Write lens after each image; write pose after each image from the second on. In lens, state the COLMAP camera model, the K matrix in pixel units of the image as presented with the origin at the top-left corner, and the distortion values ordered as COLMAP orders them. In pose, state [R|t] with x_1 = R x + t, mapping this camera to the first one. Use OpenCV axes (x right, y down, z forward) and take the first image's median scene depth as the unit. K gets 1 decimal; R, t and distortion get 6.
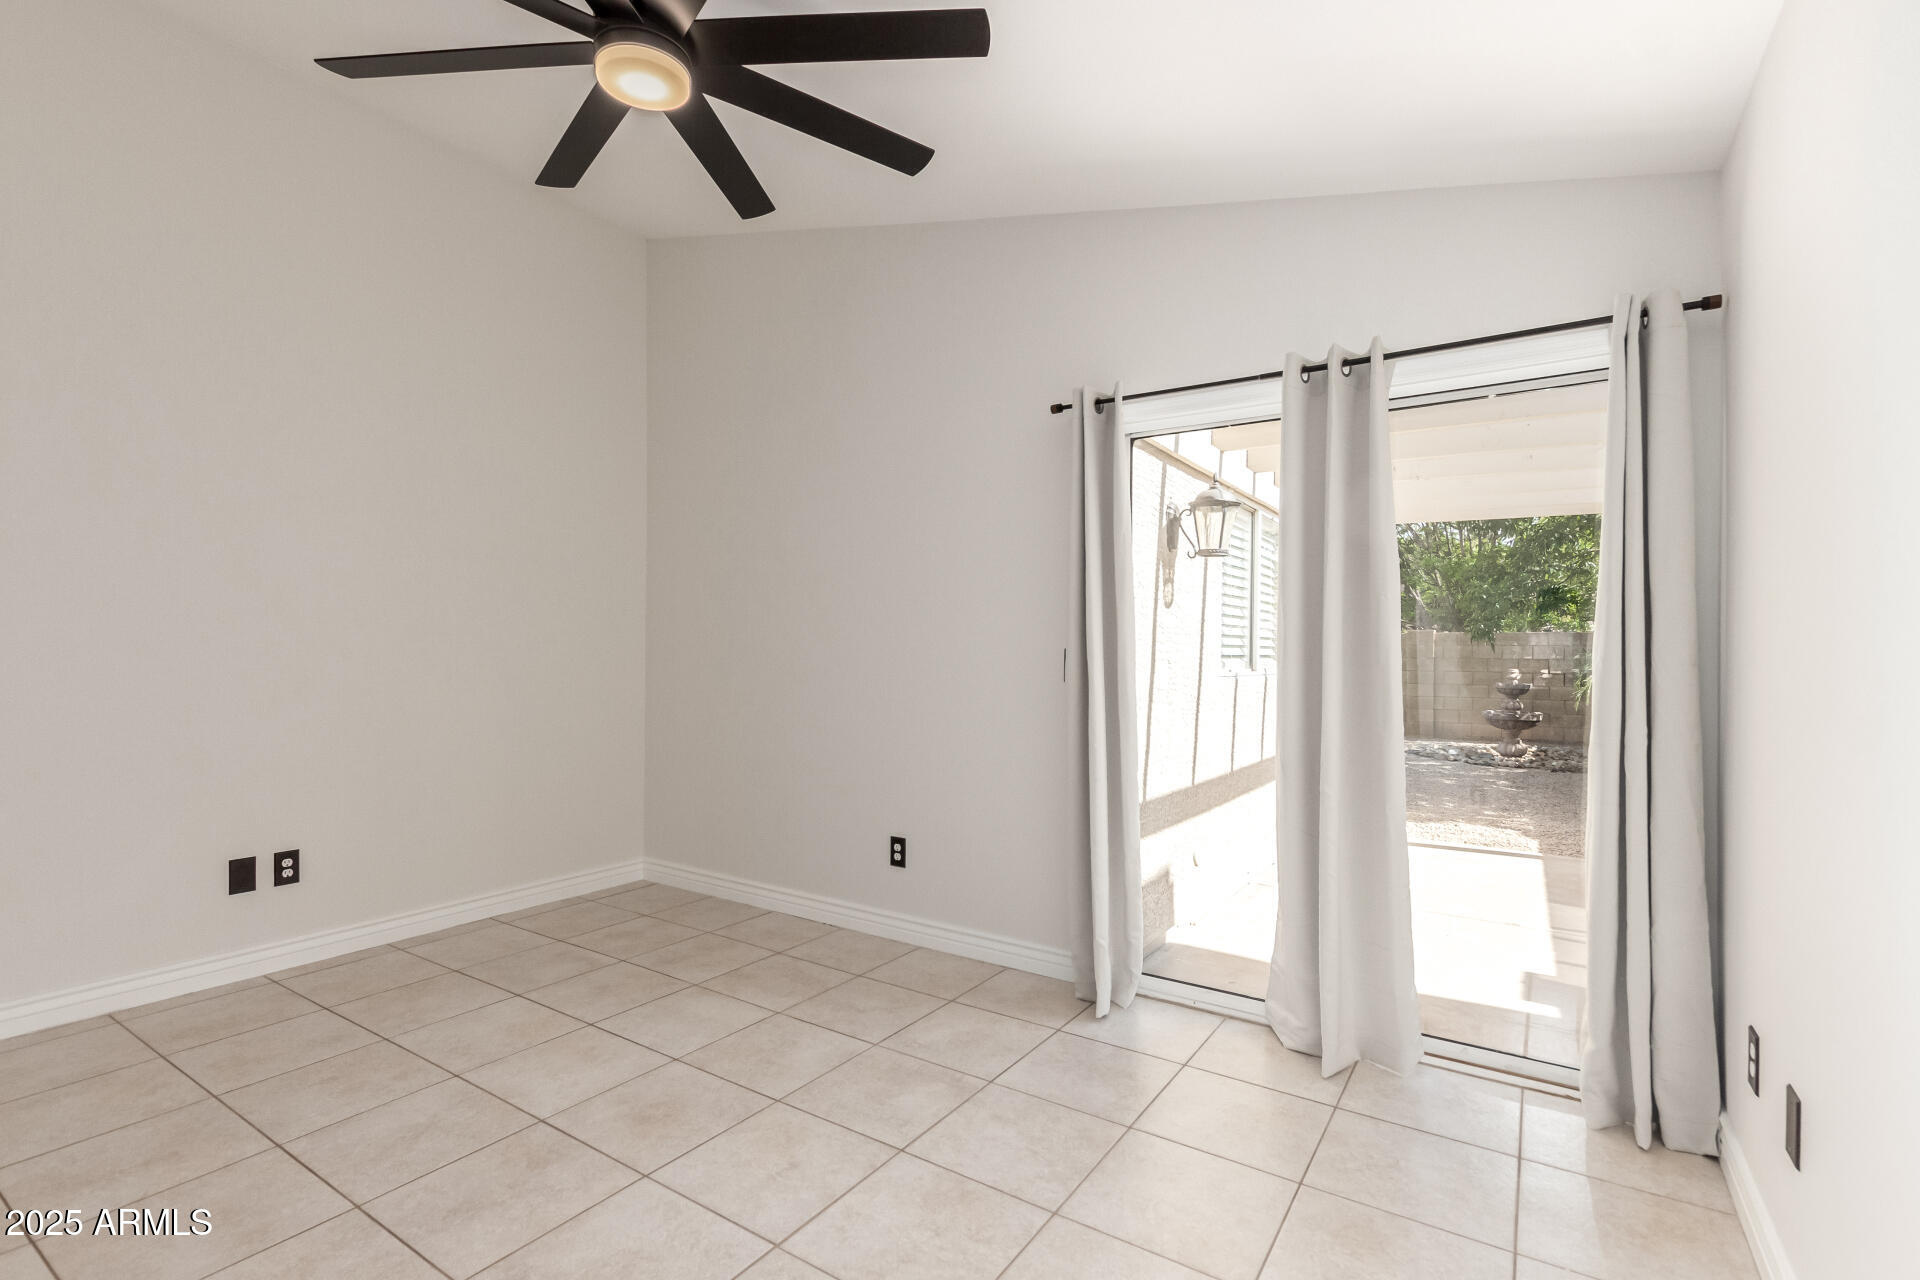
lens RADIAL K [[885.5, 0, 965.4], [0, 885.5, 650.7], [0, 0, 1]] dist [0.003588, -0.000289]
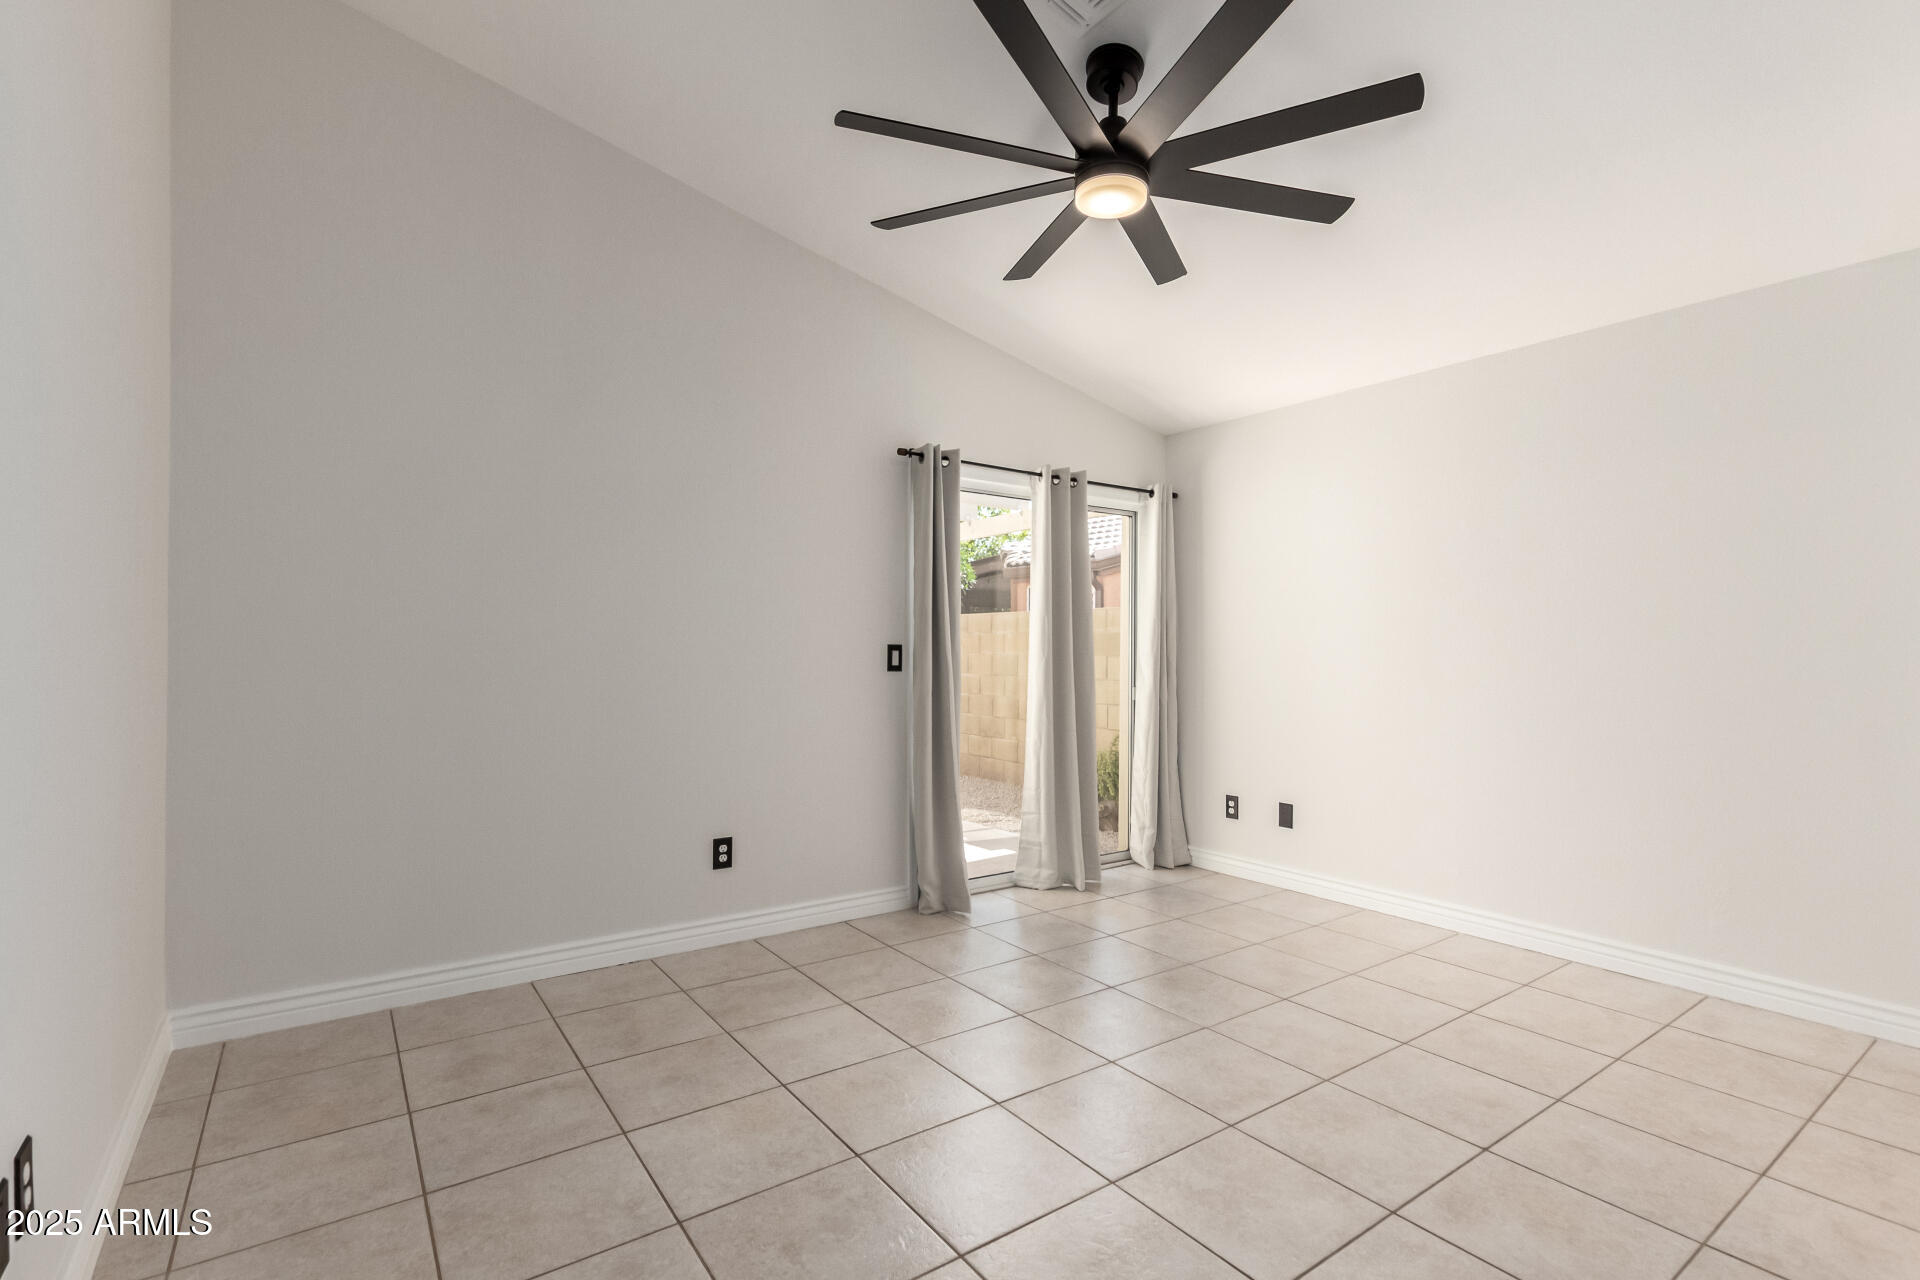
lens RADIAL K [[885.5, 0, 965.4], [0, 885.5, 650.7], [0, 0, 1]] dist [0.003588, -0.000289]
pose [[0.356577, -0.009542, 0.934217, -1.003874], [-0.004962, 0.999914, 0.012107, -0.008808], [-0.934253, -0.008952, 0.356499, 0.463519]]
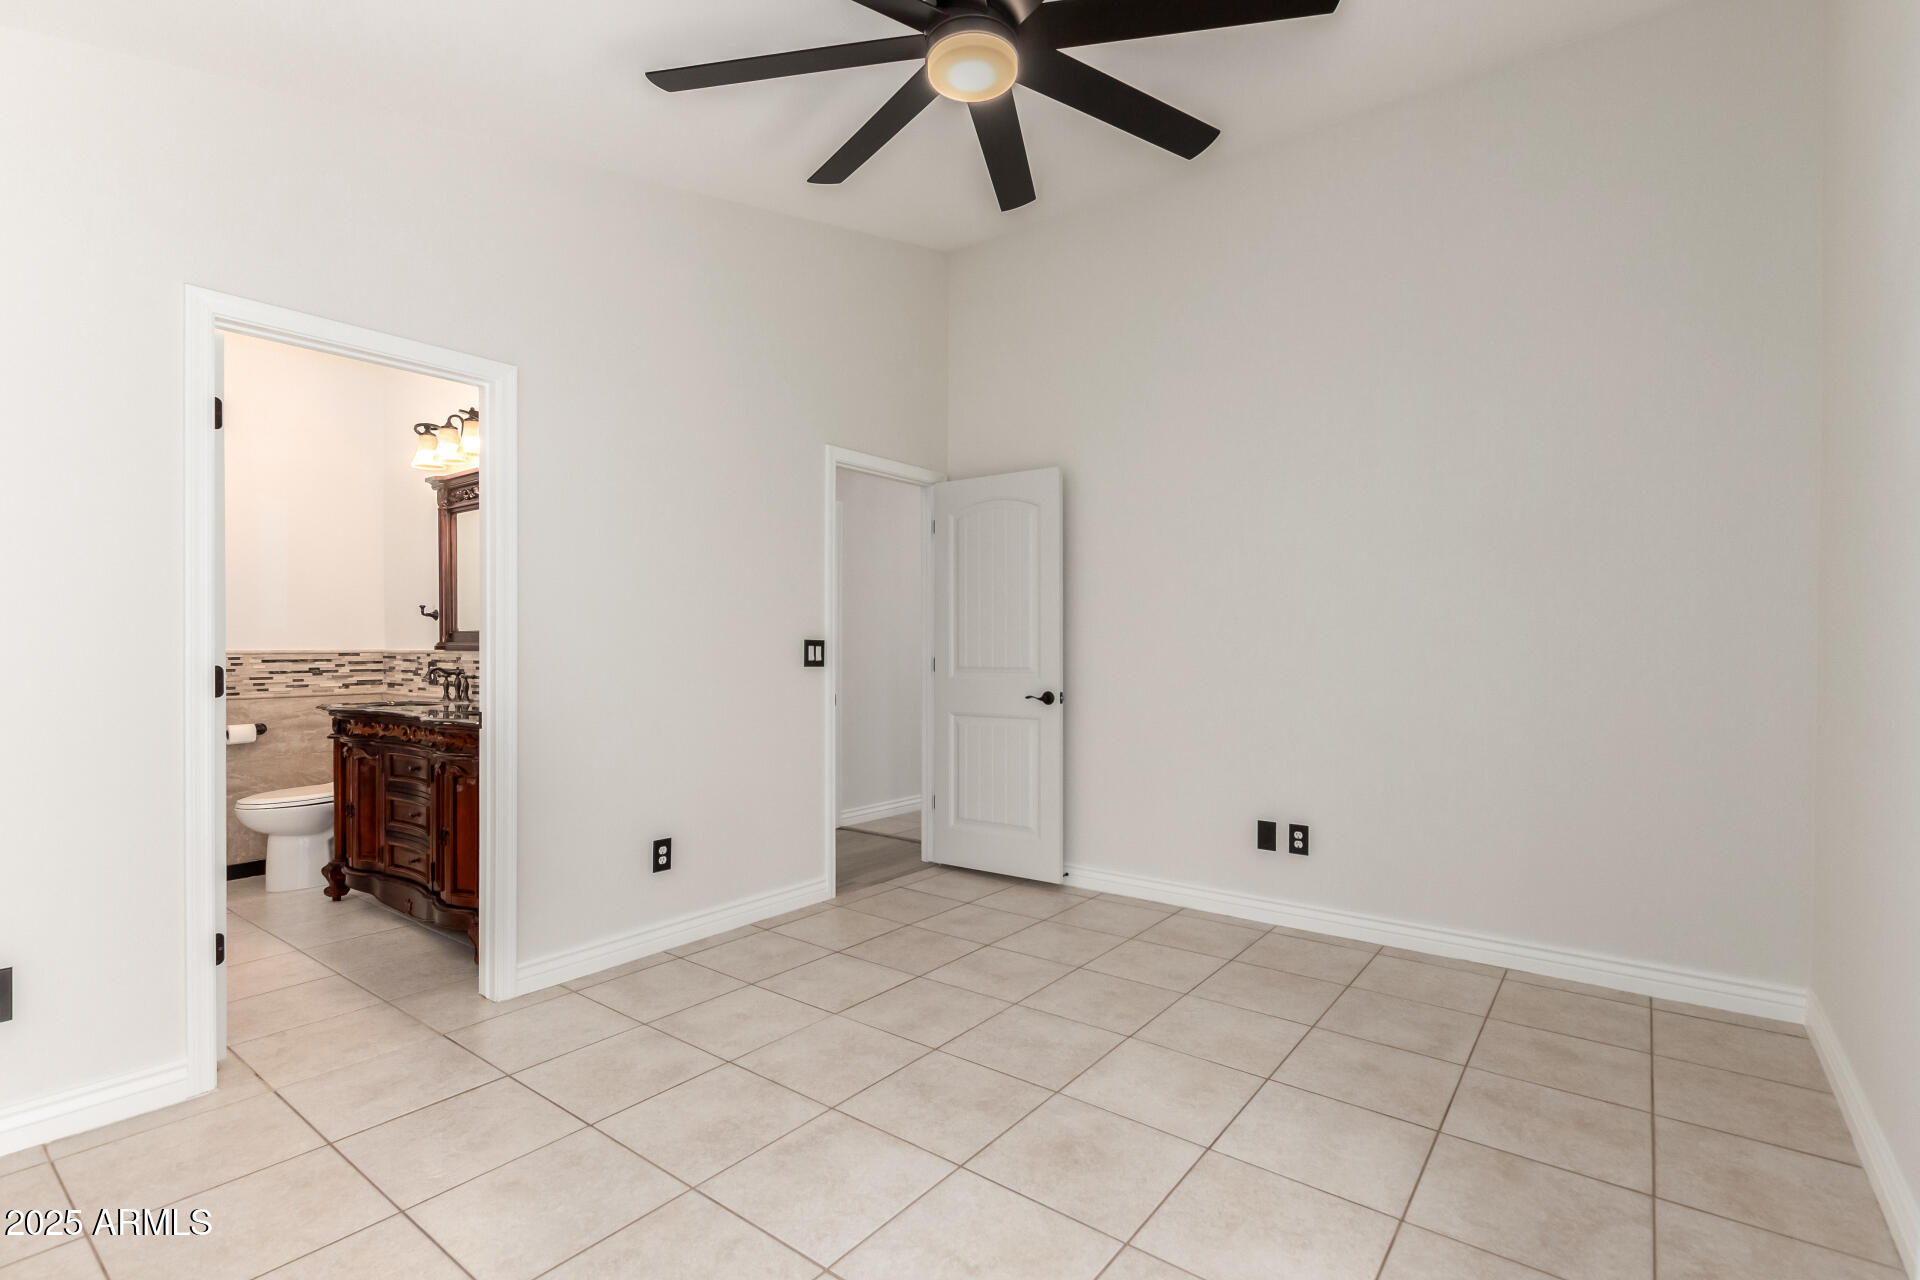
lens RADIAL K [[877.9, 0, 958.3], [0, 877.9, 648.4], [0, 0, 1]] dist [0.000669, -0.001395]
pose [[-0.074714, -0.003905, -0.997197, 0.391783], [-0.000983, 0.999992, -0.003842, 0.005842], [0.997205, 0.000693, -0.074717, 0.662854]]
